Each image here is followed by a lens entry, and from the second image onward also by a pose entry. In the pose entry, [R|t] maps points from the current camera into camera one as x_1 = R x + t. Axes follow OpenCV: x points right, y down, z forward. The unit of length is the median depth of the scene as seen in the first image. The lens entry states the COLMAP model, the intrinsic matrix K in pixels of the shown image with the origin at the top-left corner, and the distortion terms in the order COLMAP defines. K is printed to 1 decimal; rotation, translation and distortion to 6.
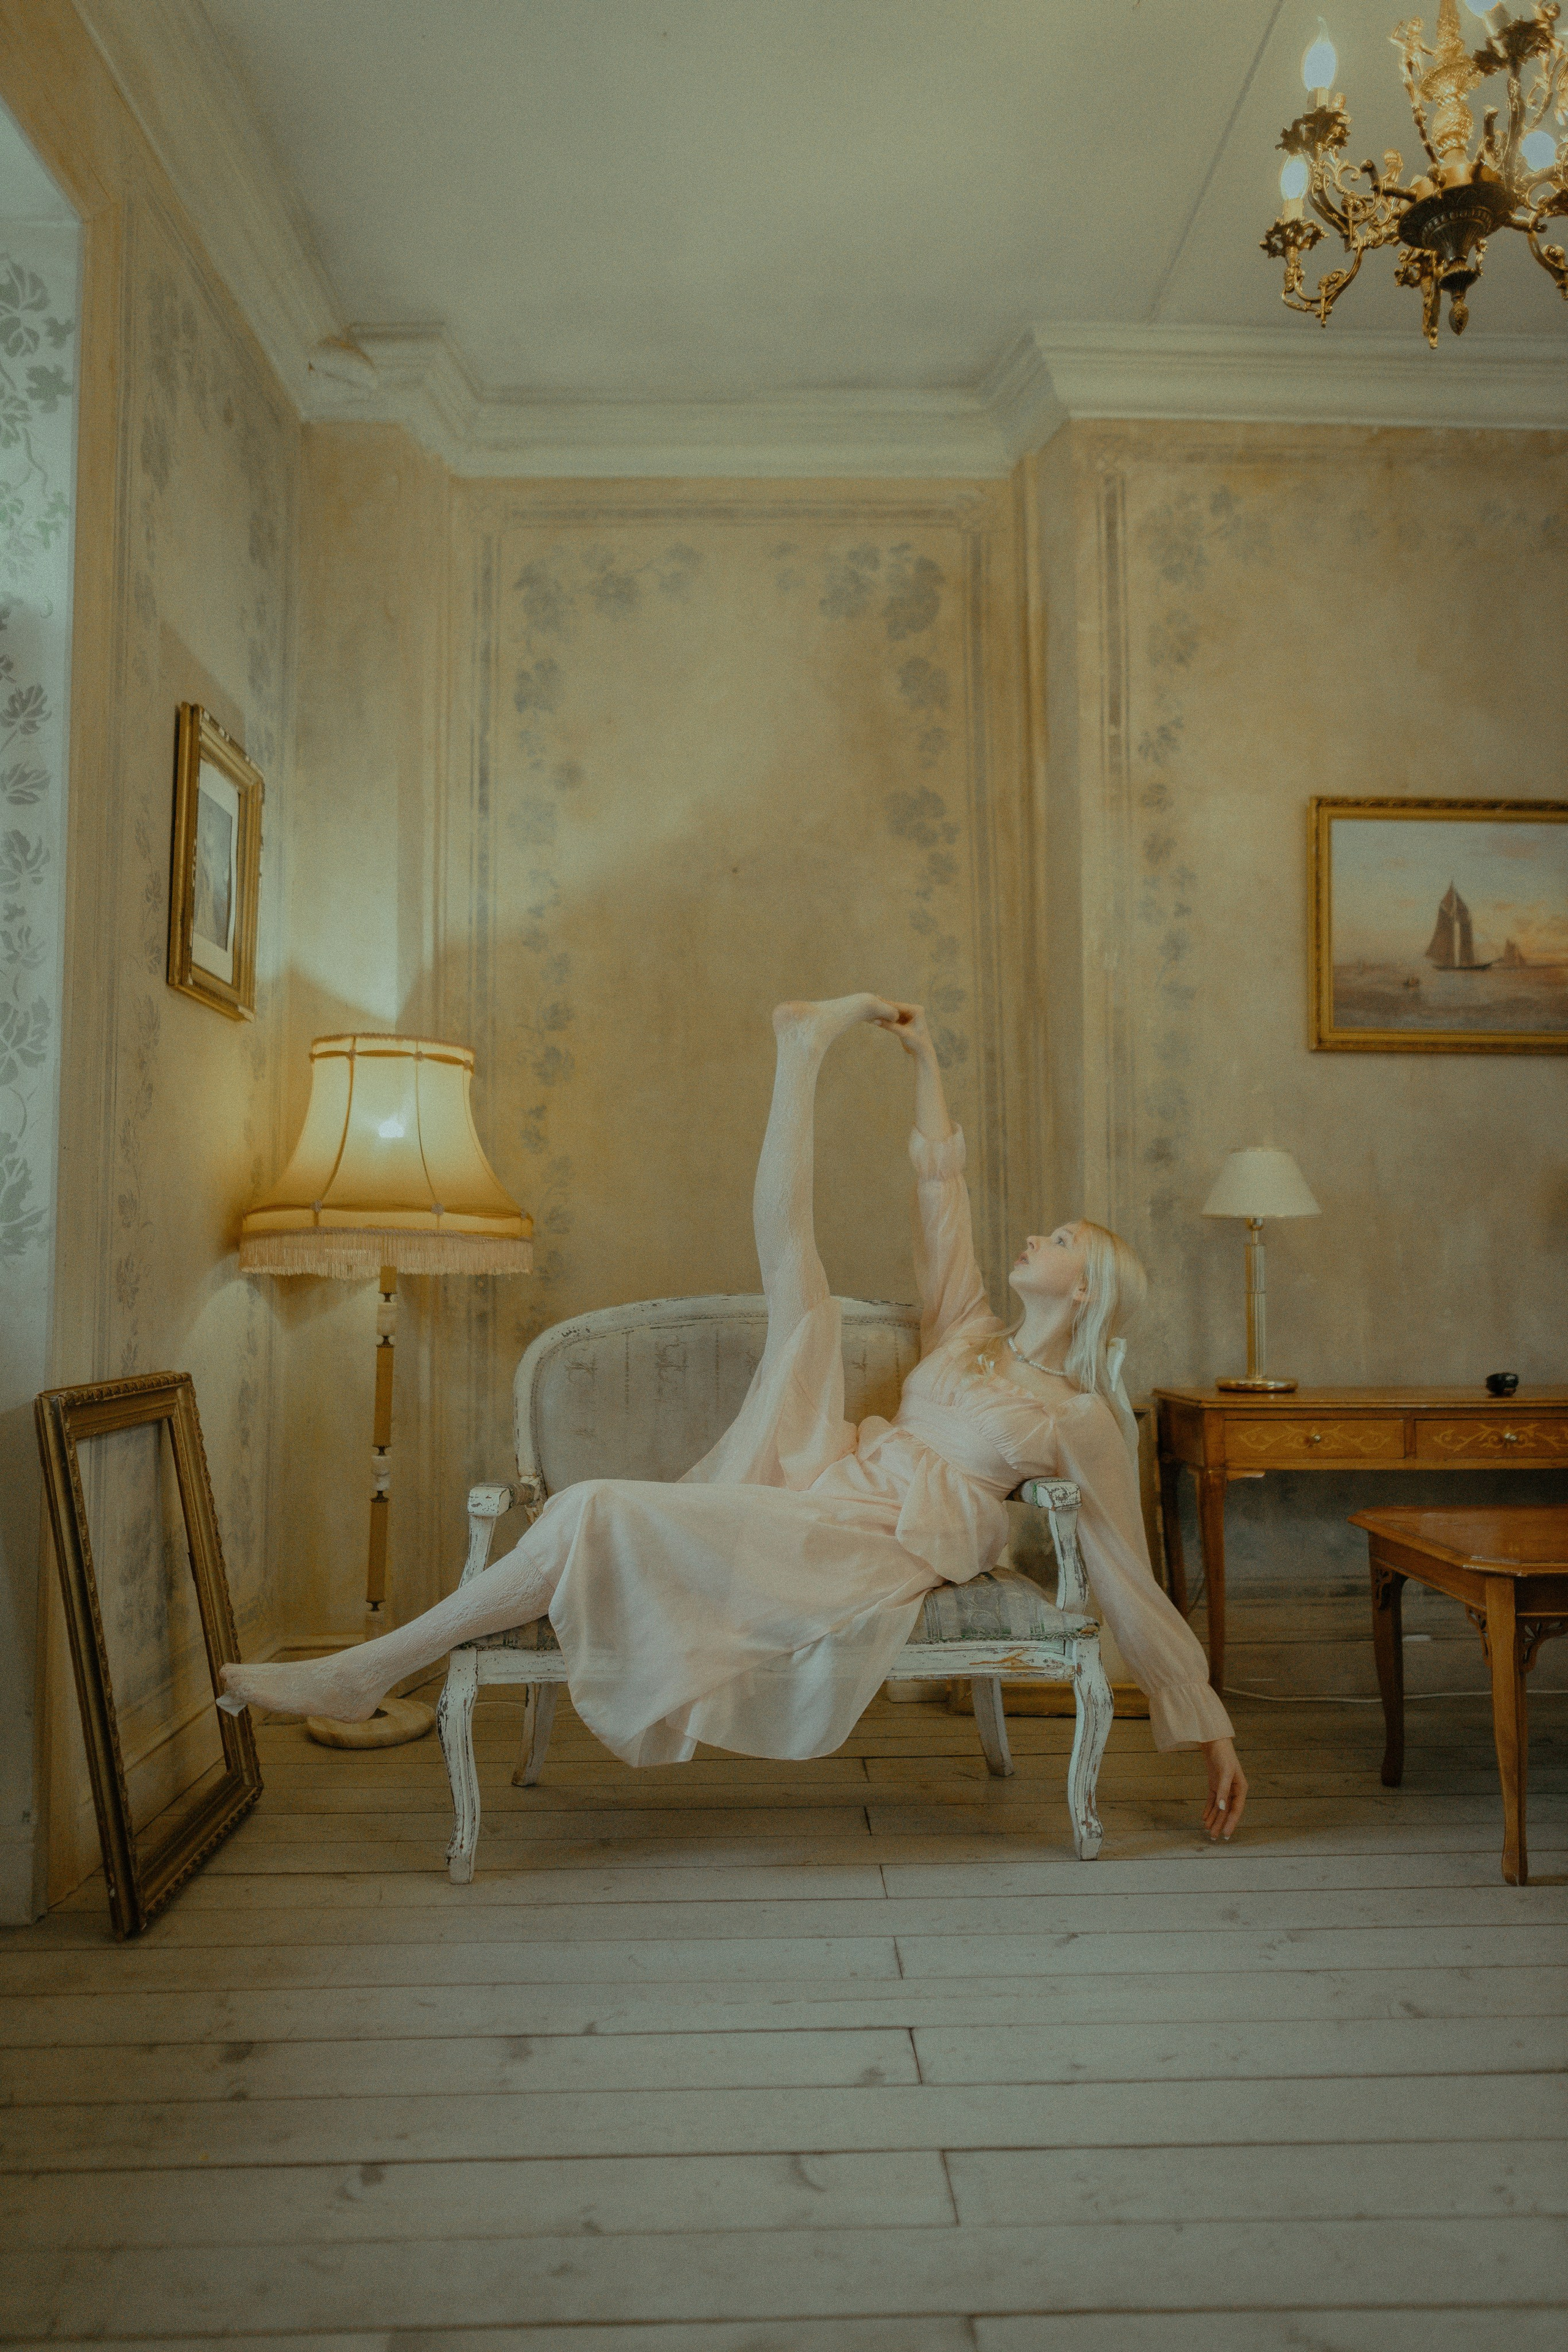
lens RADIAL K [[1593.8, 0, 776.7], [0, 1593.8, 1184.2], [0, 0, 1]] dist [-0.002485, -0.000529]
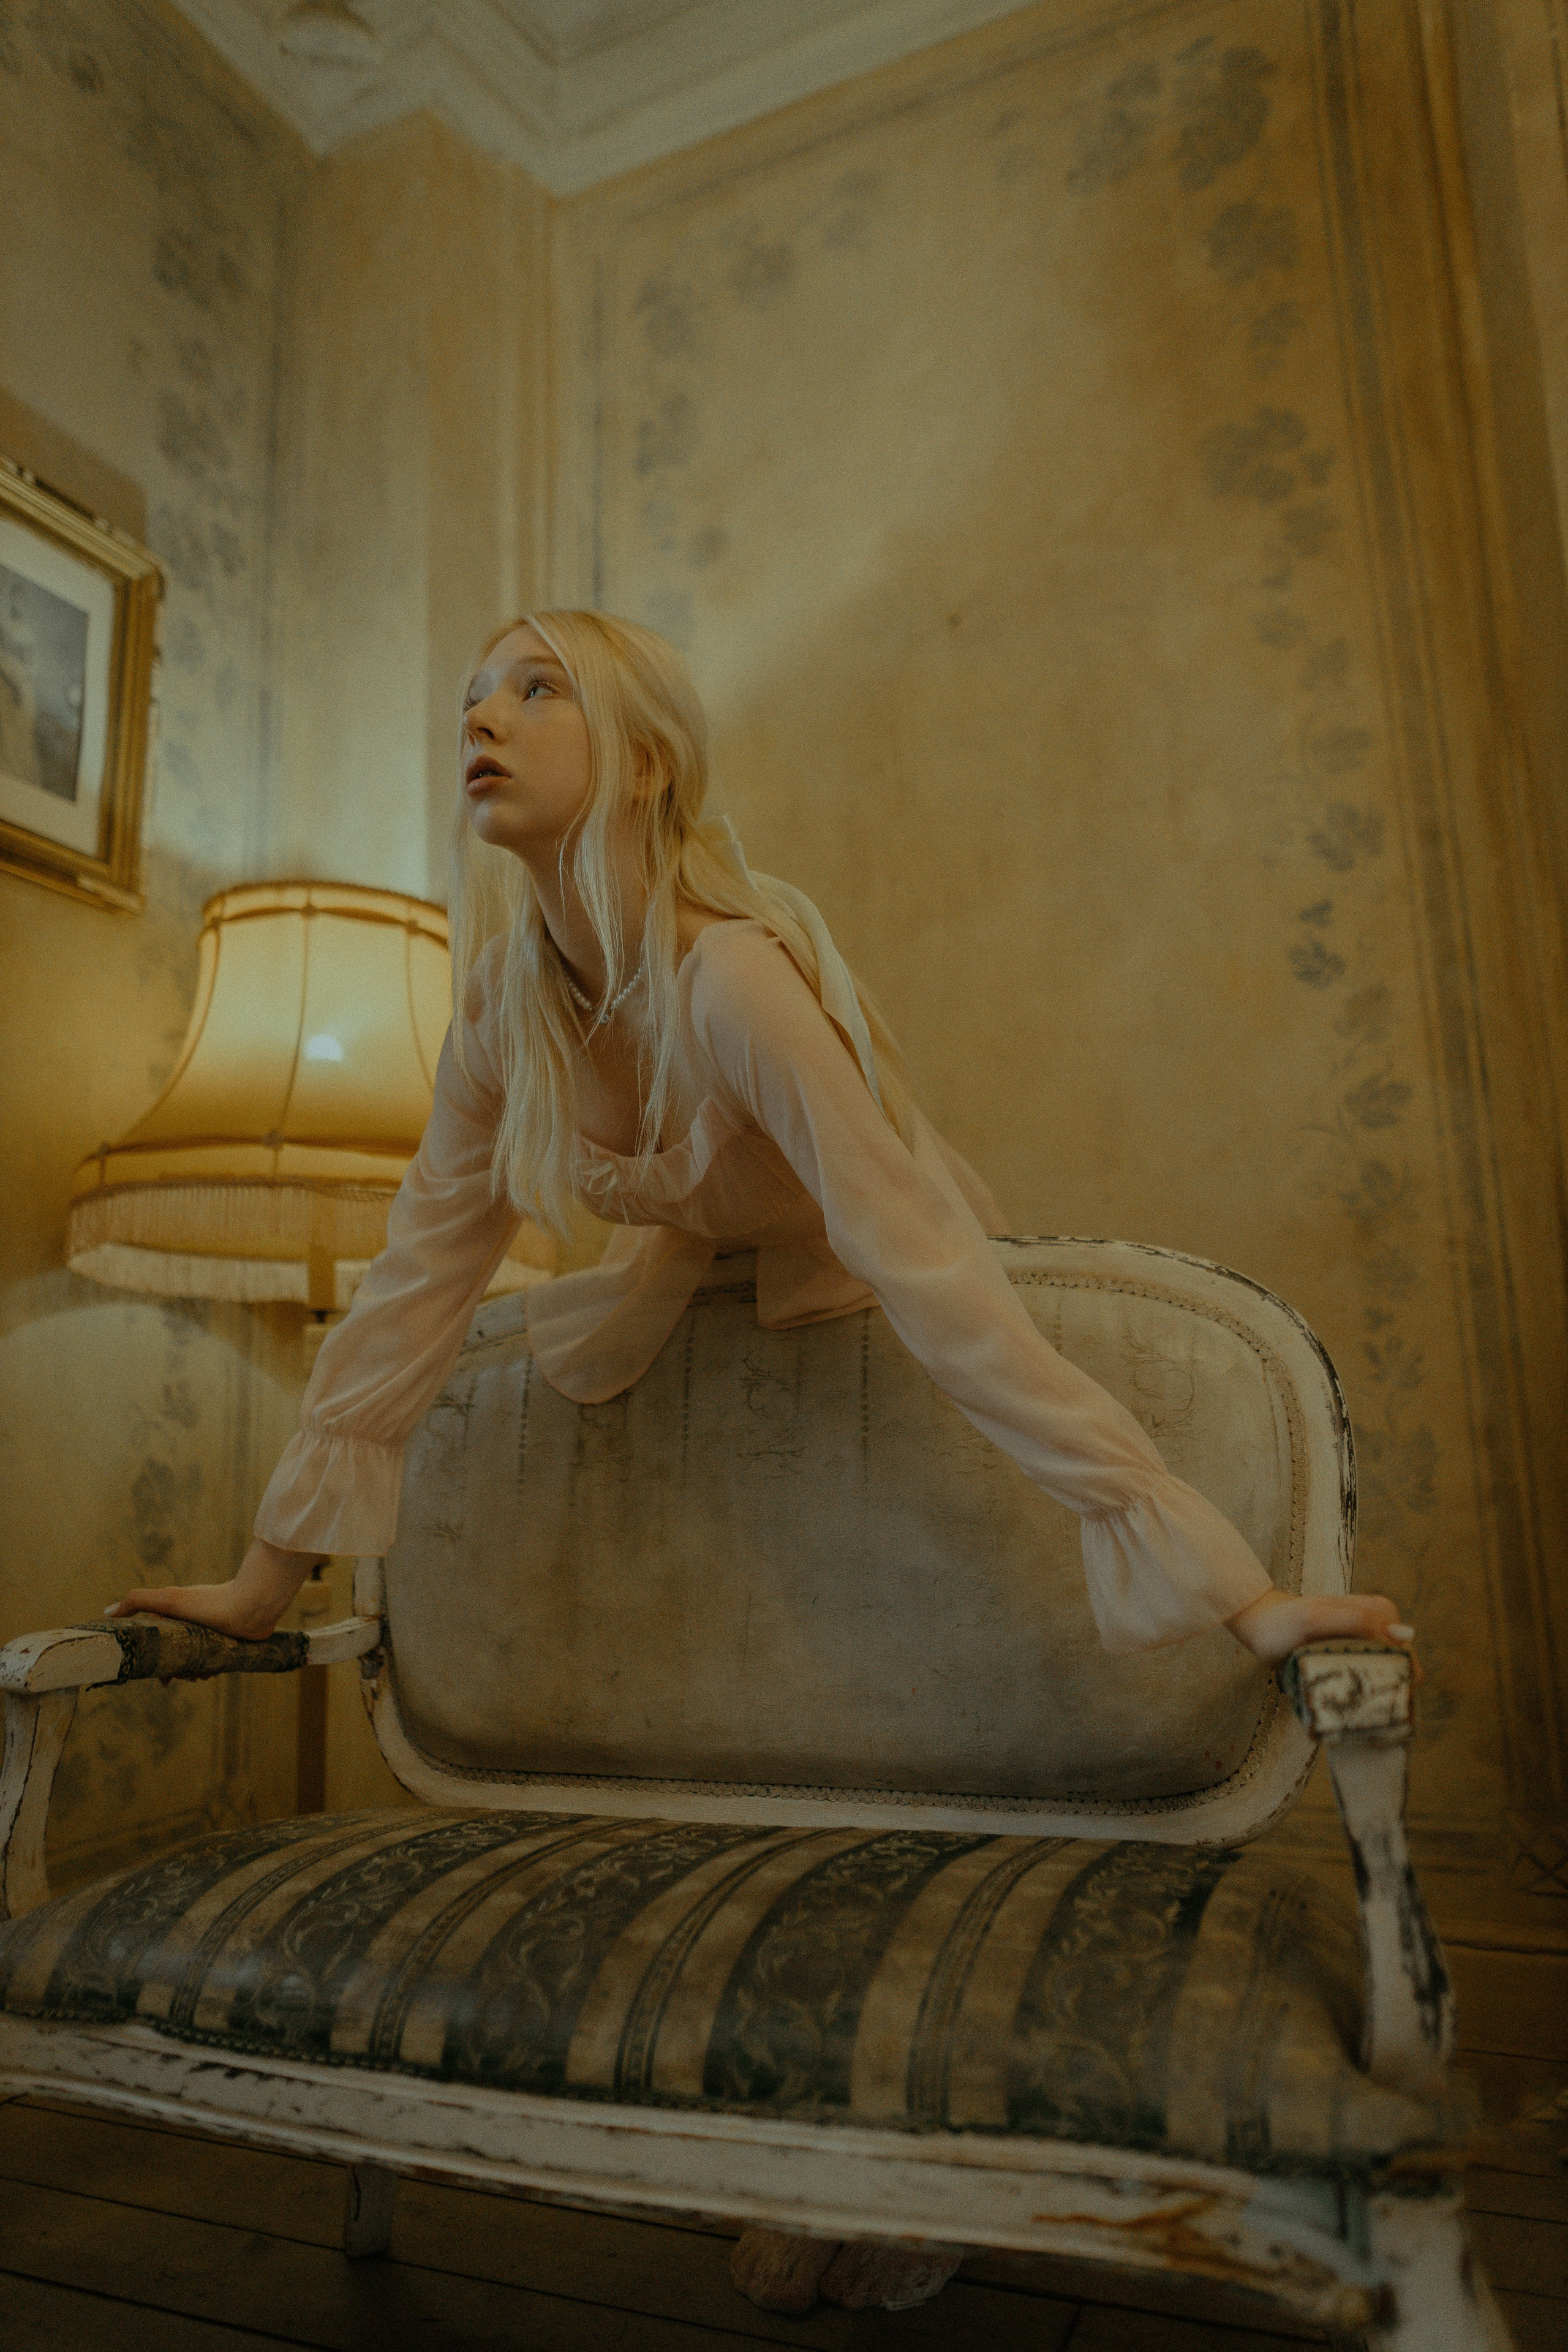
lens RADIAL K [[1608.7, 0, 784.0], [0, 1608.7, 1176.0], [0, 0, 1]] dist [-0.004050, -0.000776]
pose [[0.902620, -0.096512, -0.419480, 0.153492], [0.051445, 0.991742, -0.117478, 0.083286], [0.427354, 0.084458, 0.900131, 0.438805]]
